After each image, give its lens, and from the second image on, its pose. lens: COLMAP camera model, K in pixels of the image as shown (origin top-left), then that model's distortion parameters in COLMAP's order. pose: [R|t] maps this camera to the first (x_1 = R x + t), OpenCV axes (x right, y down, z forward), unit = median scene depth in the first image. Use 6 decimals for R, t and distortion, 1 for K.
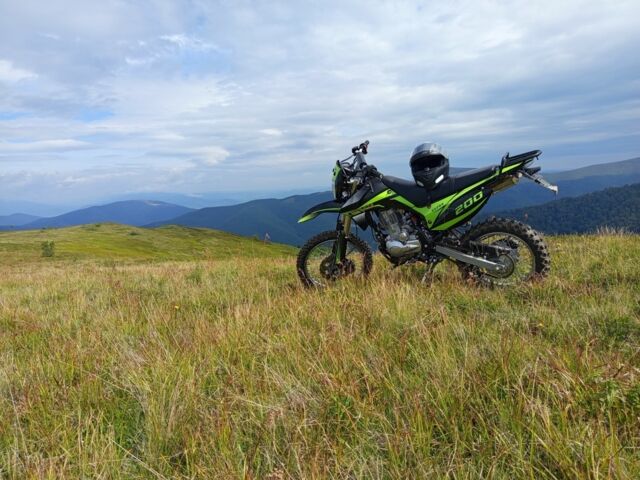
lens RADIAL K [[404.9, 0, 320.0], [0, 404.9, 240.0], [0, 0, 1]] dist [0.048002, -0.000215]
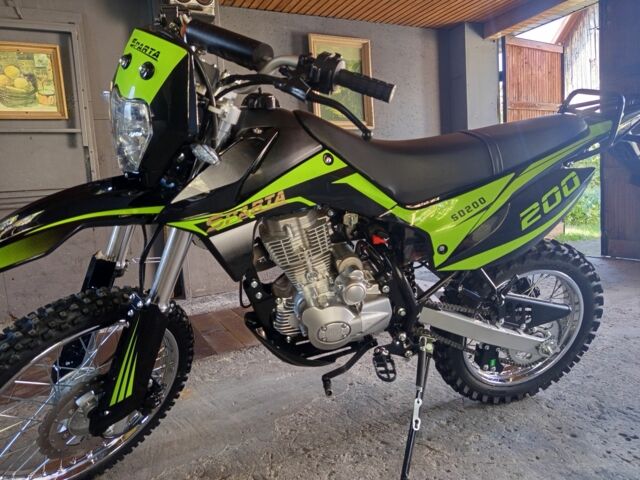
lens RADIAL K [[434.8, 0, 320.4], [0, 434.8, 249.8], [0, 0, 1]] dist [0.047438, 0.000330]
pose [[0.733161, -0.022070, 0.679697, -0.072326], [0.045693, 0.998813, -0.016856, -0.040669], [-0.678518, 0.043416, 0.733299, 0.754346]]
